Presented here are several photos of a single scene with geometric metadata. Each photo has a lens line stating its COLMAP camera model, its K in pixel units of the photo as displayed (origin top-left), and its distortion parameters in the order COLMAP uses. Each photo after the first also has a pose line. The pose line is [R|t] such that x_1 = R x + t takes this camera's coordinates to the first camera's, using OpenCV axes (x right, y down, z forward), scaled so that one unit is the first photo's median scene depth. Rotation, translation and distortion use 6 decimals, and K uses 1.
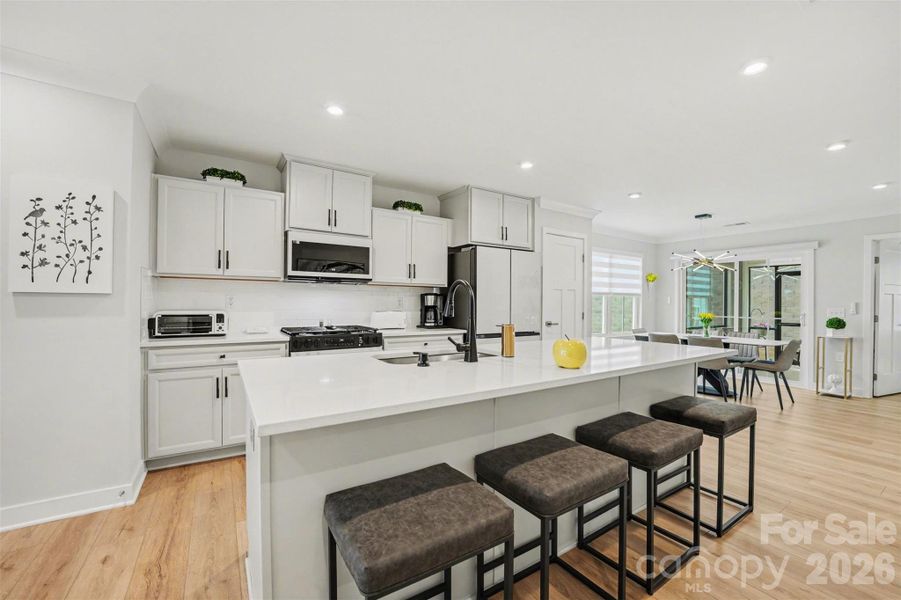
lens RADIAL K [[371.8, 0, 450.5], [0, 371.8, 300.0], [0, 0, 1]] dist [-0.030532, -0.000046]
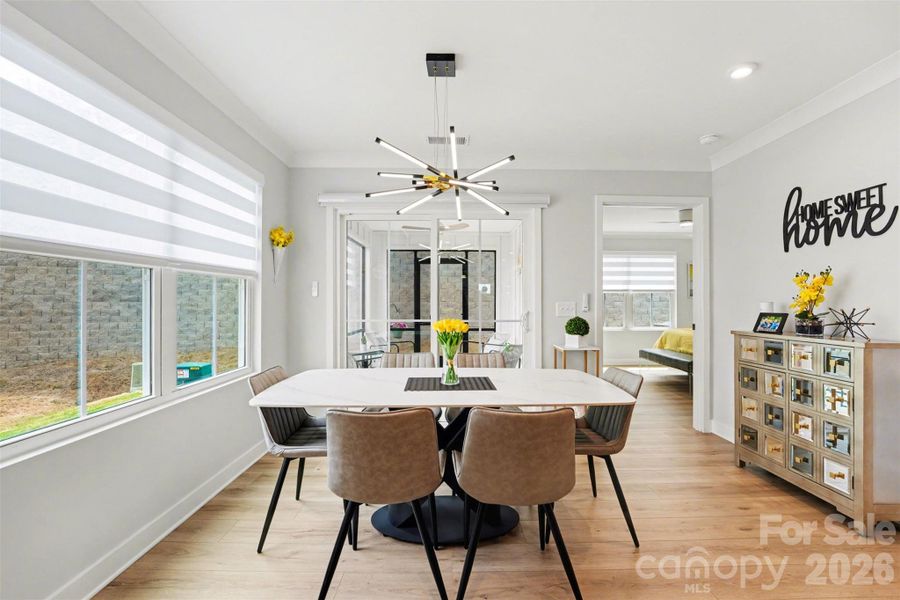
lens RADIAL K [[379.2, 0, 441.3], [0, 379.2, 295.9], [0, 0, 1]] dist [0.000236, 0.000045]
pose [[0.543859, 0.004434, 0.839165, 0.385858], [-0.006803, 0.999976, -0.000874, 0.014008], [-0.839149, -0.005233, 0.543876, 0.849081]]
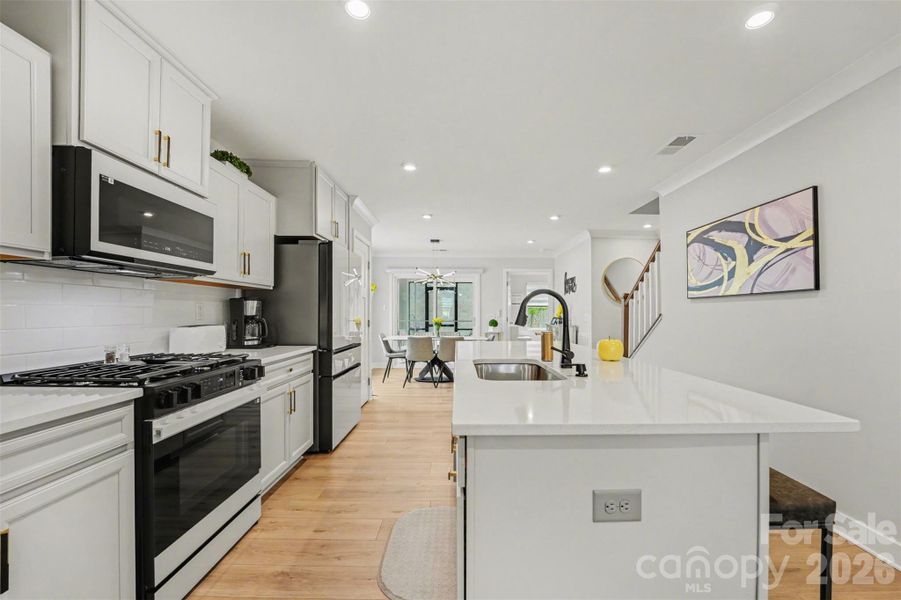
lens RADIAL K [[380.0, 0, 460.8], [0, 380.0, 307.9], [0, 0, 1]] dist [-0.001314, -0.000117]
pose [[0.521889, 0.001851, 0.853011, -0.402254], [-0.006481, 0.999977, 0.001795, -0.002261], [-0.852989, -0.006465, 0.521889, 0.268542]]
